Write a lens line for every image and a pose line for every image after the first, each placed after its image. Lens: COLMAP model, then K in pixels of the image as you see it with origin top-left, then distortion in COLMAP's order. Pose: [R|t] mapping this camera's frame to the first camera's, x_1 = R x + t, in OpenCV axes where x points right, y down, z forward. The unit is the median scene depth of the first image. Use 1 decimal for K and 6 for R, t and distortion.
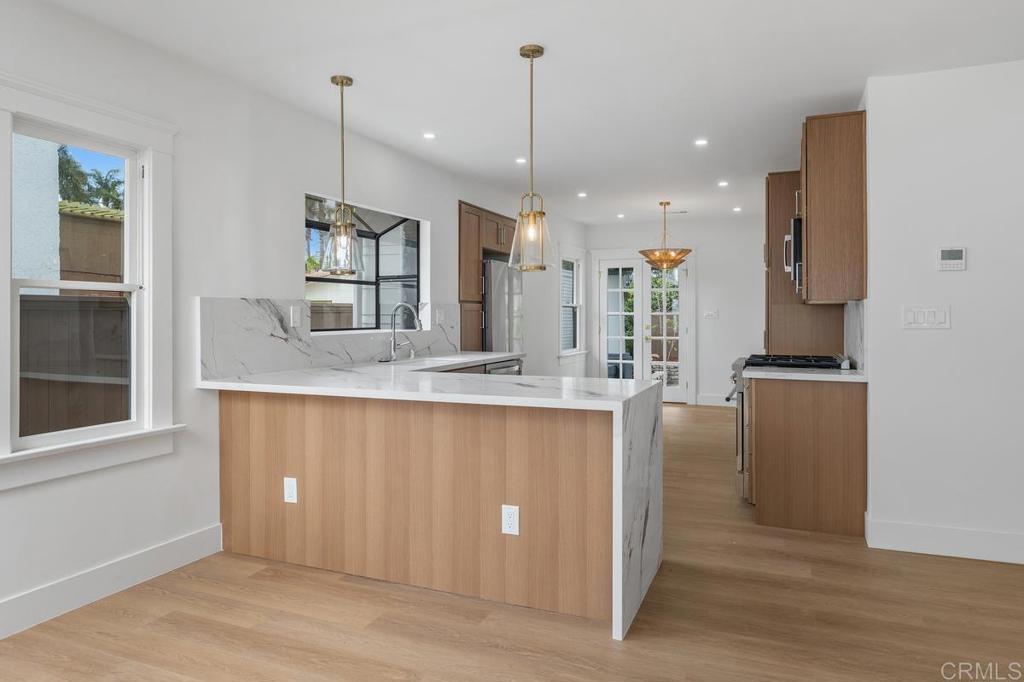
lens RADIAL K [[671.0, 0, 486.7], [0, 671.0, 308.3], [0, 0, 1]] dist [-0.001009, 0.001867]
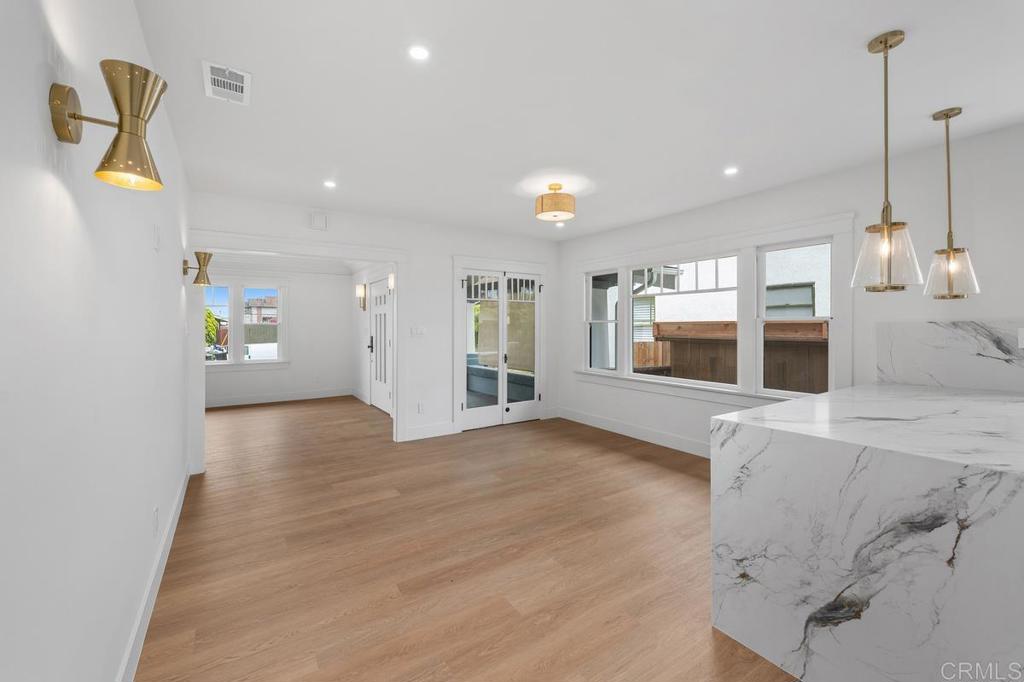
lens RADIAL K [[424.3, 0, 506.5], [0, 424.3, 330.1], [0, 0, 1]] dist [0.013070, -0.000176]
pose [[-0.535928, 0.007108, -0.844234, 0.453062], [0.012765, 0.999918, 0.000315, -0.006436], [0.844167, -0.010608, -0.535975, 0.489539]]
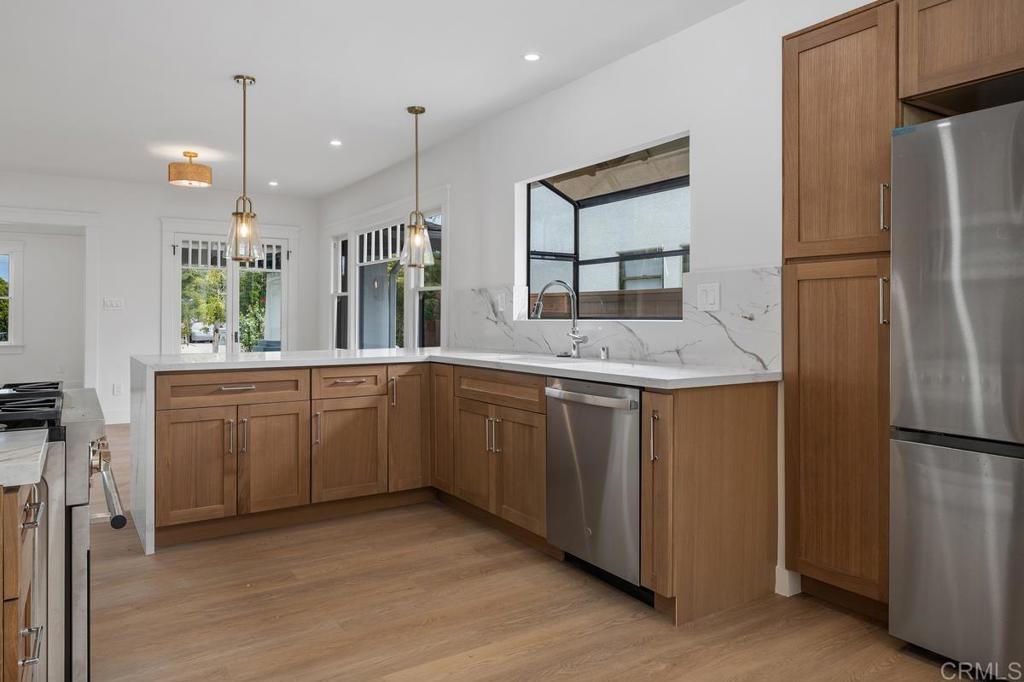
lens RADIAL K [[667.4, 0, 500.1], [0, 667.4, 310.0], [0, 0, 1]] dist [0.006624, 0.004429]
pose [[-0.543695, -0.003896, -0.839274, 0.455100], [0.010309, 0.999883, -0.011320, 0.026451], [0.839220, -0.014807, -0.543591, 1.123220]]
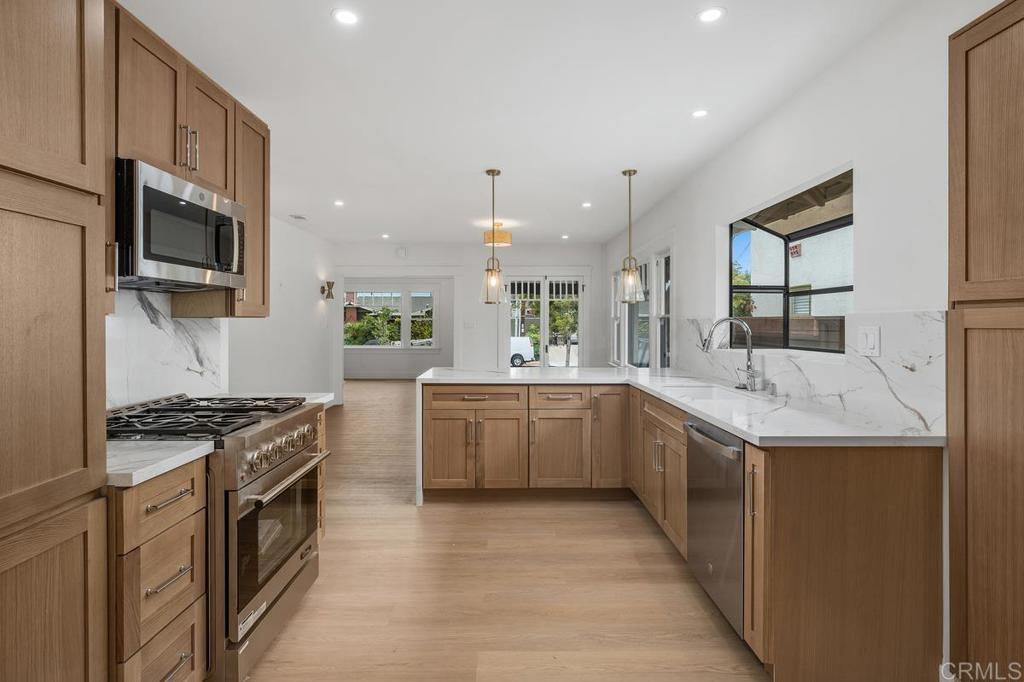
lens RADIAL K [[511.3, 0, 515.7], [0, 511.3, 321.9], [0, 0, 1]] dist [0.005357, 0.000120]
pose [[-0.900279, 0.000306, -0.435313, 0.315701], [0.006126, 0.999910, -0.011966, 0.001435], [0.435270, -0.013440, -0.900200, 1.195554]]
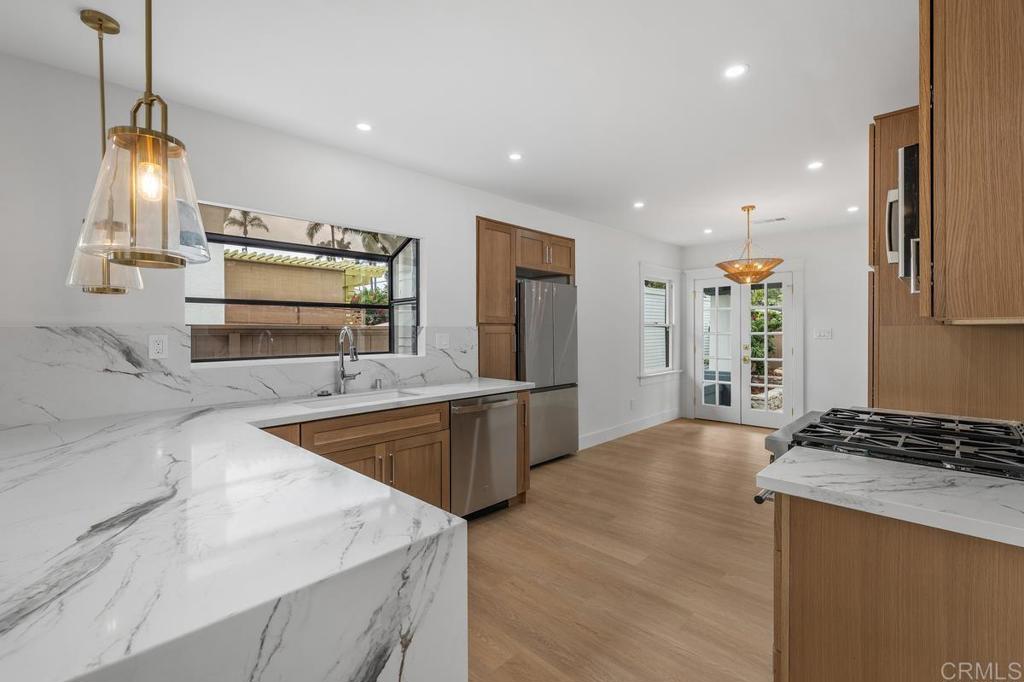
lens RADIAL K [[446.7, 0, 503.8], [0, 446.7, 331.9], [0, 0, 1]] dist [-0.001712, 0.000735]
pose [[0.934513, -0.003227, -0.355916, 0.224119], [0.008001, 0.999897, 0.011942, -0.006759], [0.355840, -0.014008, 0.934442, 0.443252]]
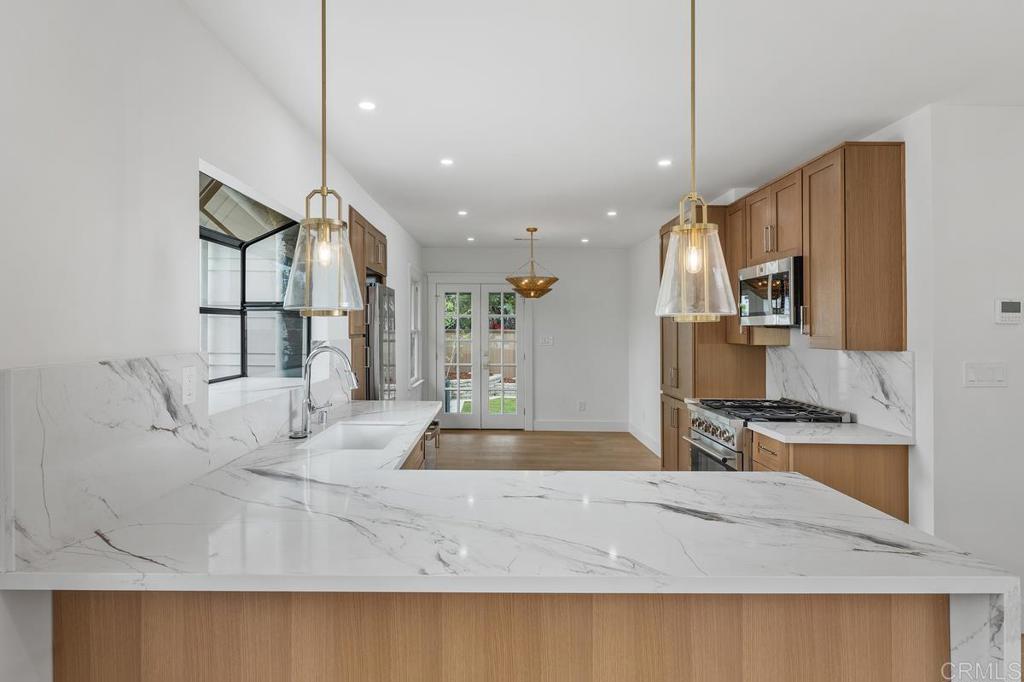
lens RADIAL K [[590.7, 0, 478.9], [0, 590.7, 323.0], [0, 0, 1]] dist [-0.002603, -0.000897]
pose [[0.916151, 0.010424, 0.400699, -0.183340], [-0.012408, 0.999920, 0.002358, -0.029992], [-0.400642, -0.007132, 0.916207, 0.325404]]
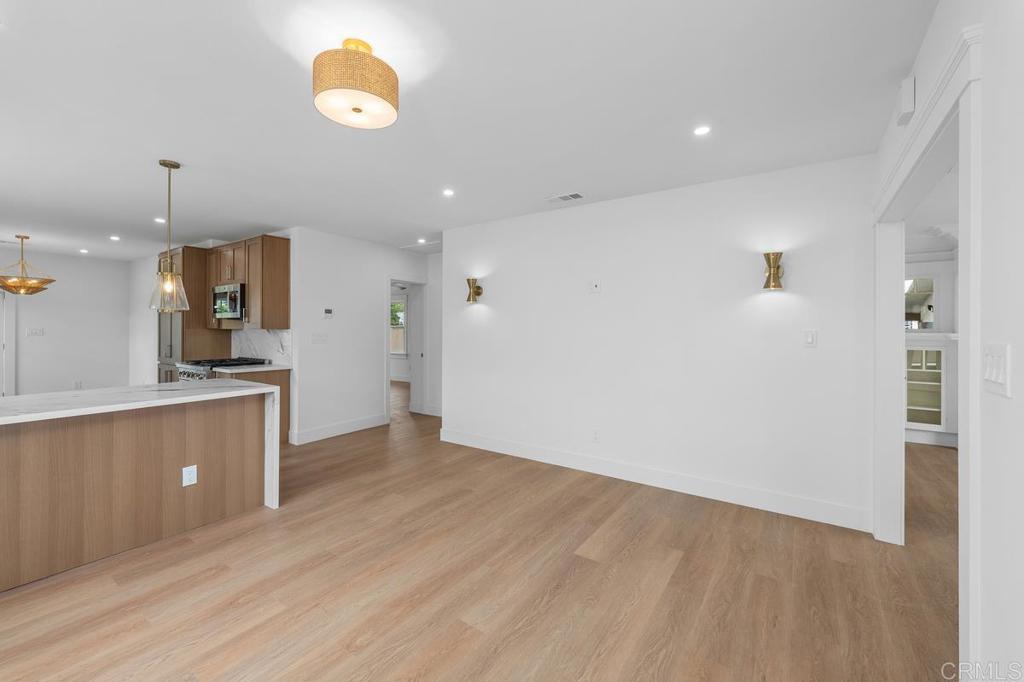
lens RADIAL K [[424.3, 0, 519.3], [0, 424.3, 321.9], [0, 0, 1]] dist [0.013070, -0.000176]
pose [[0.168710, 0.014845, 0.985554, -0.409664], [-0.016905, 0.999783, -0.012165, -0.021112], [-0.985521, -0.014608, 0.168925, 0.041508]]
